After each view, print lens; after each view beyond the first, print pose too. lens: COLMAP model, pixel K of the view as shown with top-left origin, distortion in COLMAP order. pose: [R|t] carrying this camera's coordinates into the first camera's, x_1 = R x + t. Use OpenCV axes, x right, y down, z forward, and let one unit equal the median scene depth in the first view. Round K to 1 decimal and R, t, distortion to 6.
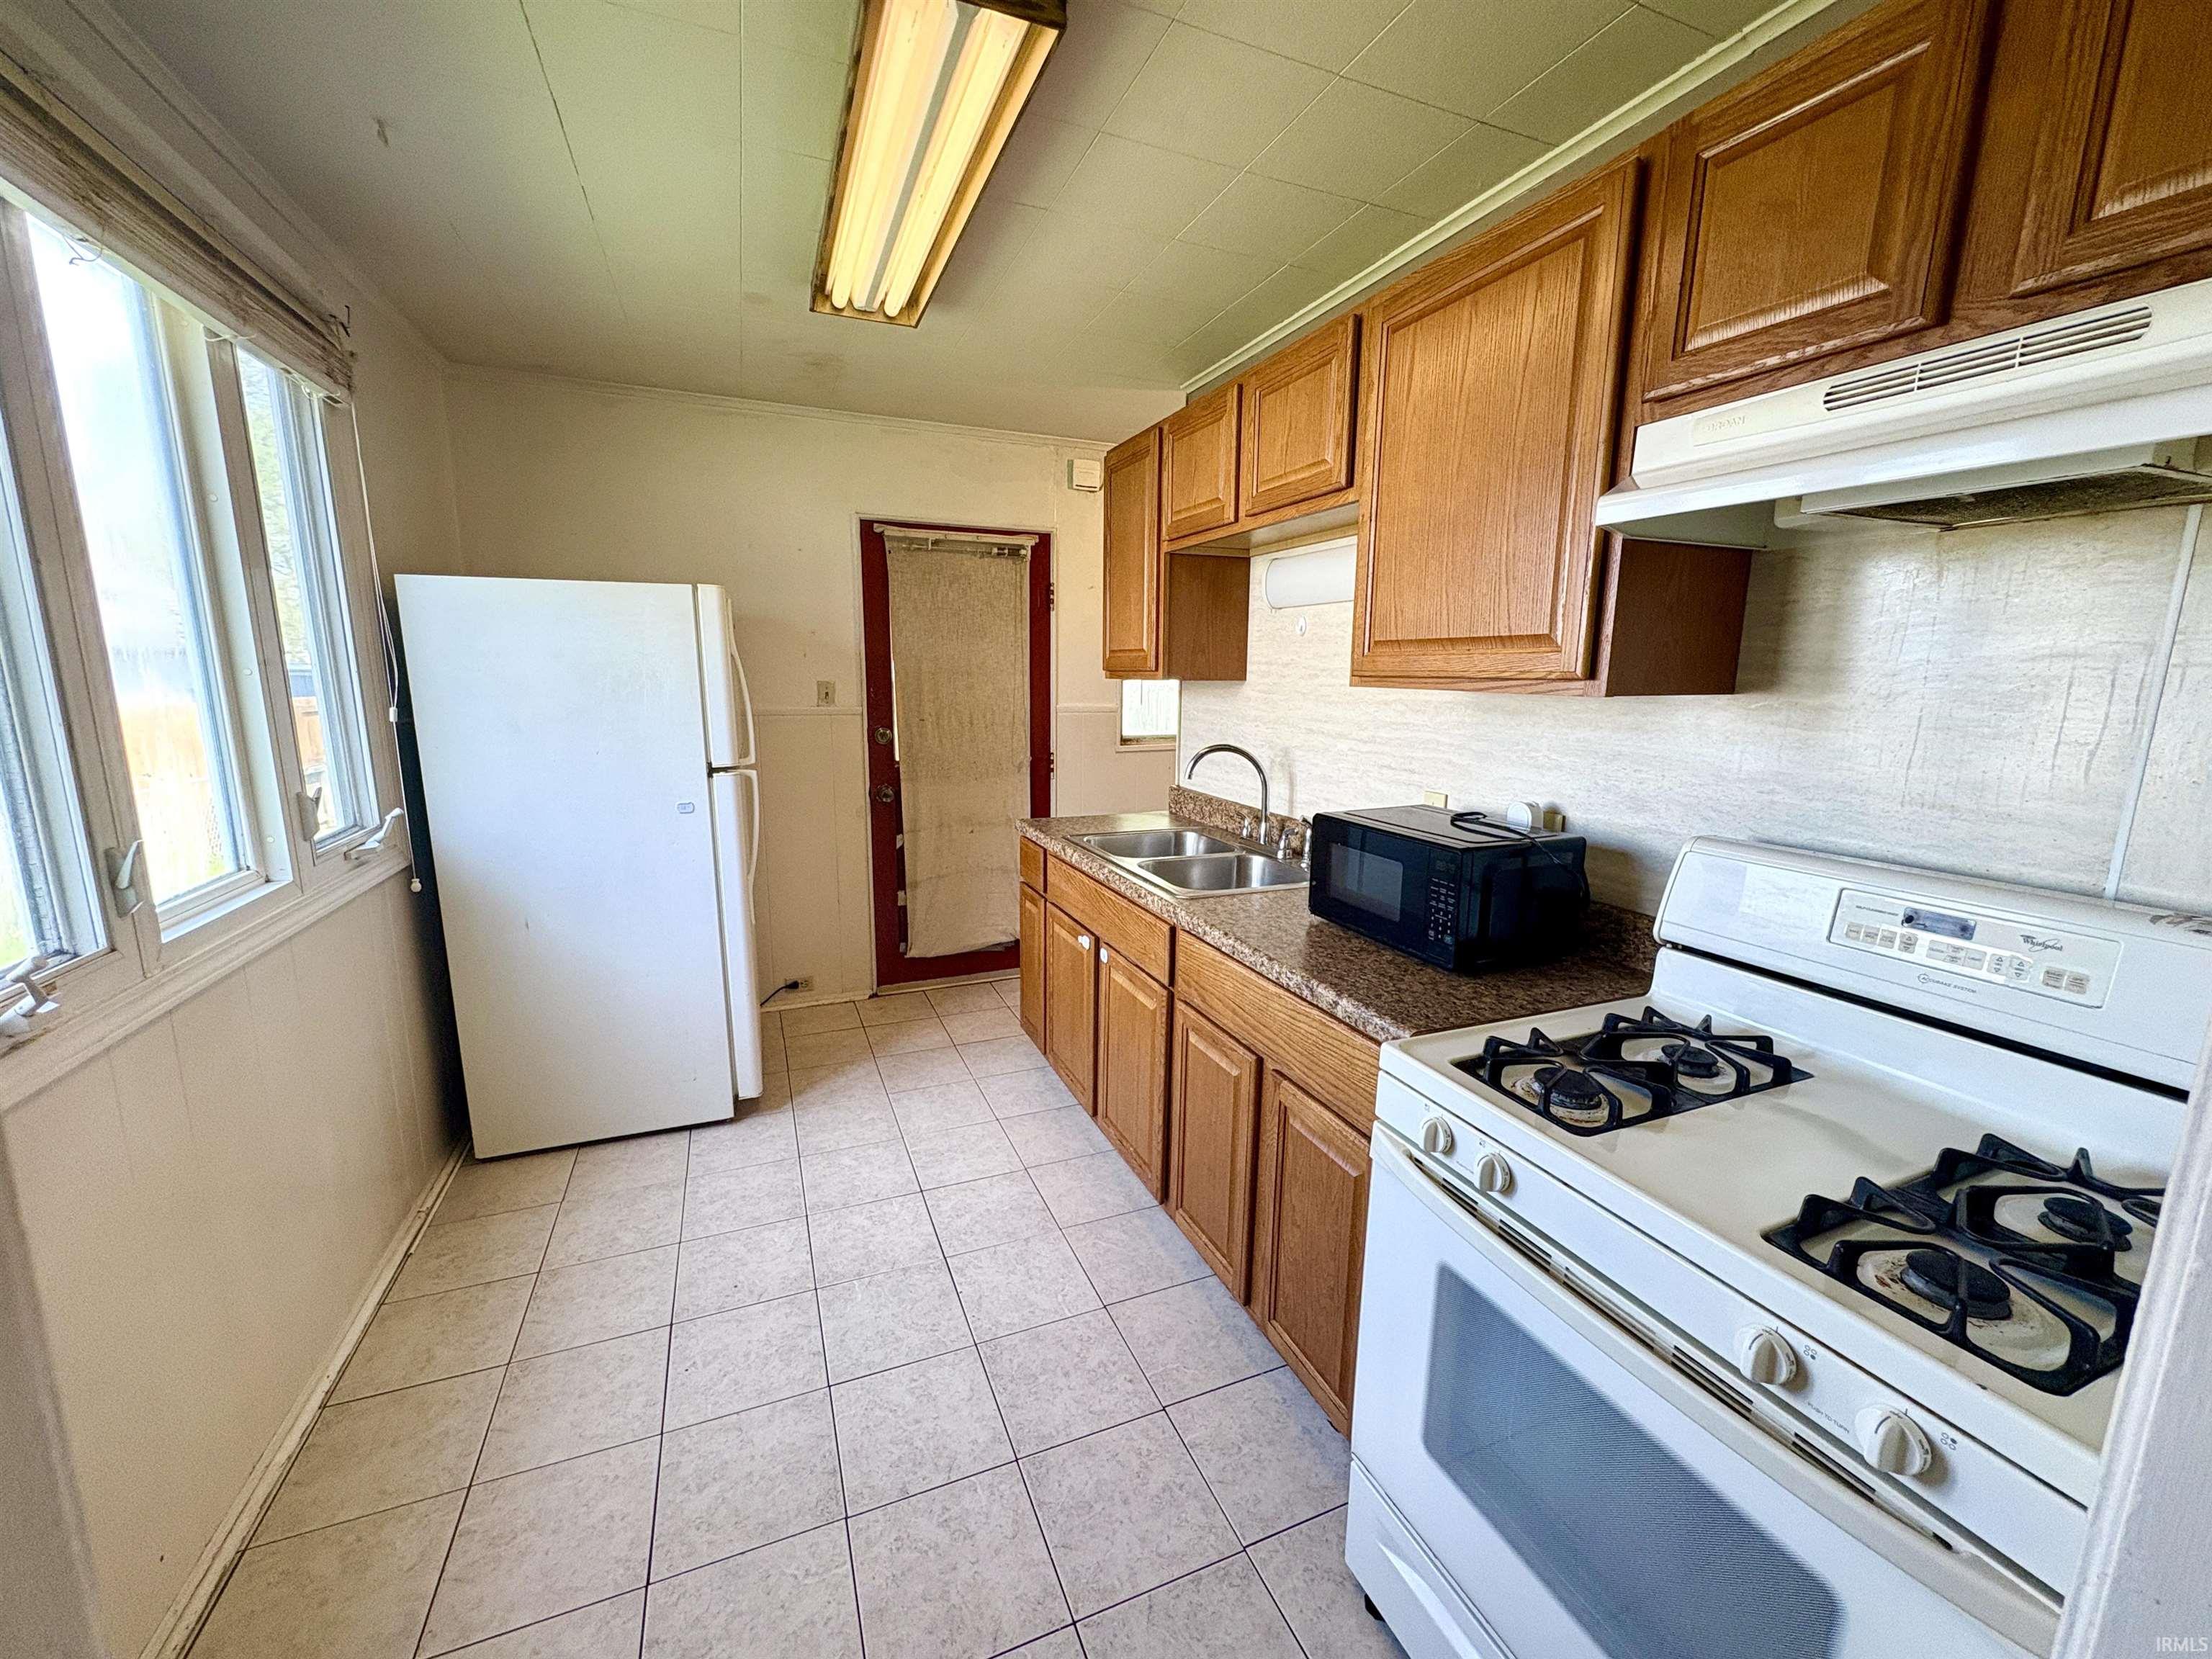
lens RADIAL K [[880.1, 0, 1107.3], [0, 880.1, 831.3], [0, 0, 1]] dist [0.000472, 0.000229]
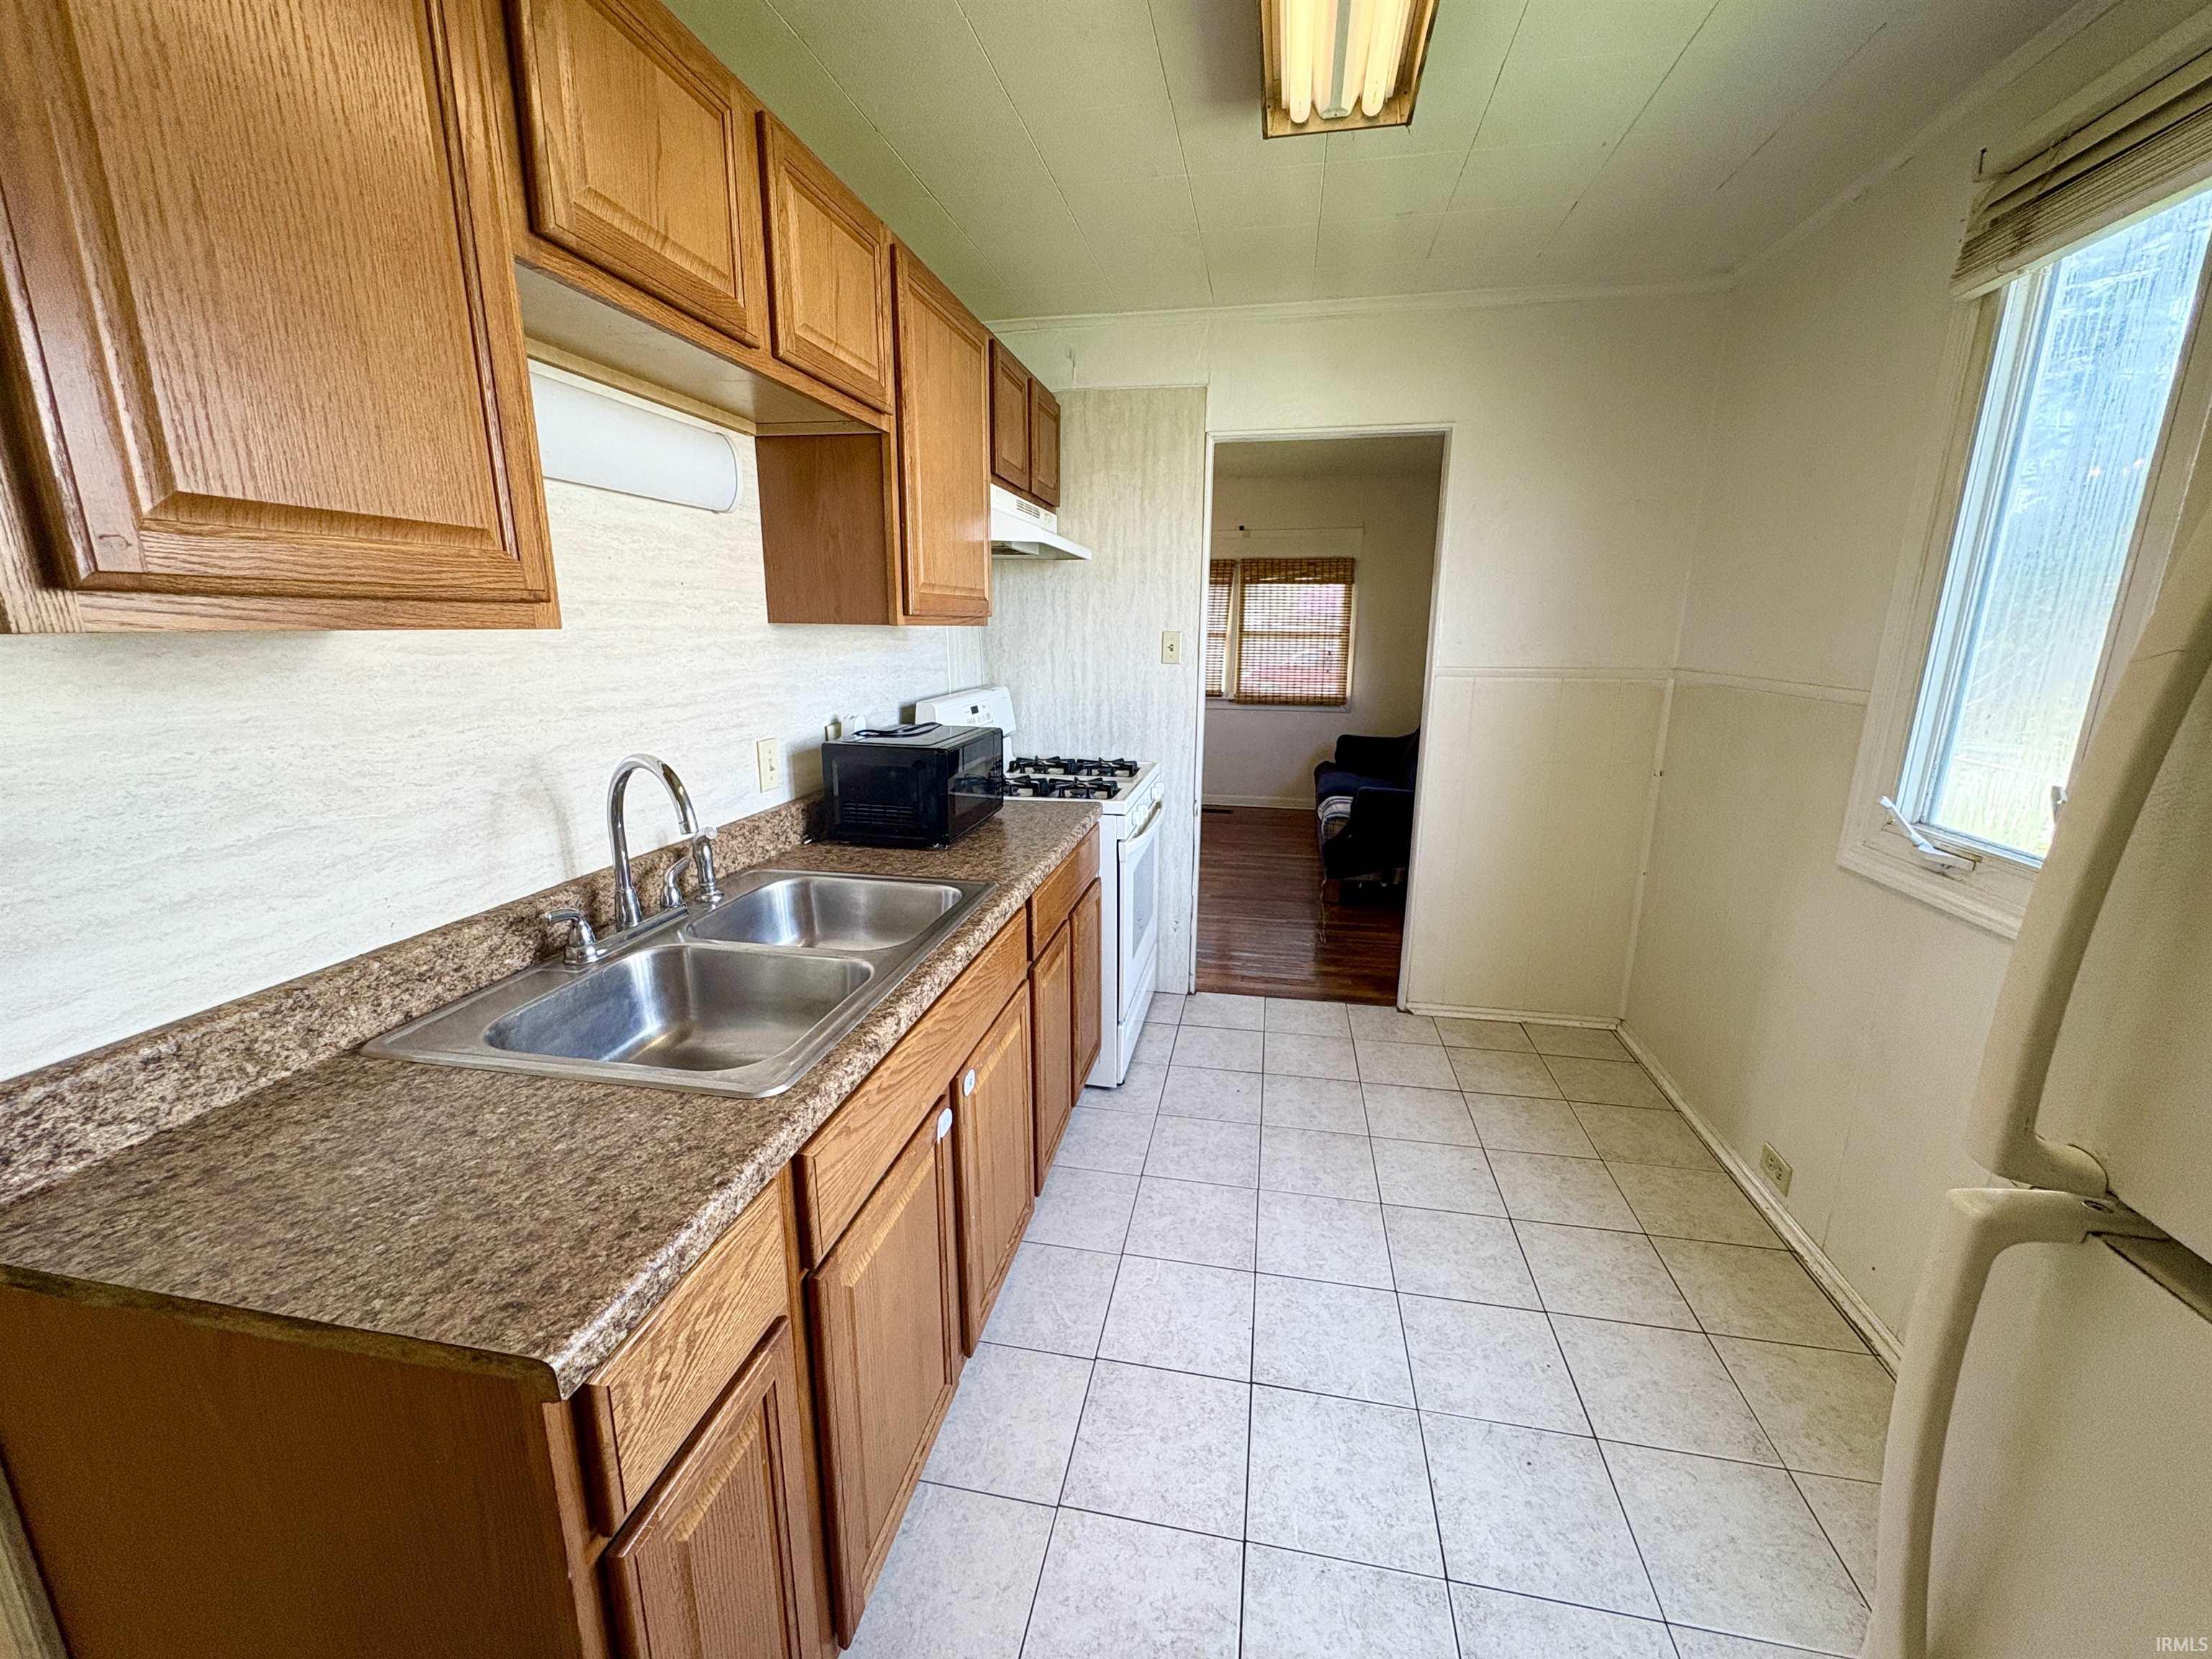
lens RADIAL K [[880.1, 0, 1111.1], [0, 880.1, 831.6], [0, 0, 1]] dist [0.000472, 0.000229]
pose [[-0.836628, -0.140562, 0.529430, -0.366601], [0.085001, 0.921494, 0.378977, -0.229563], [-0.541136, 0.362065, -0.759000, 1.279489]]
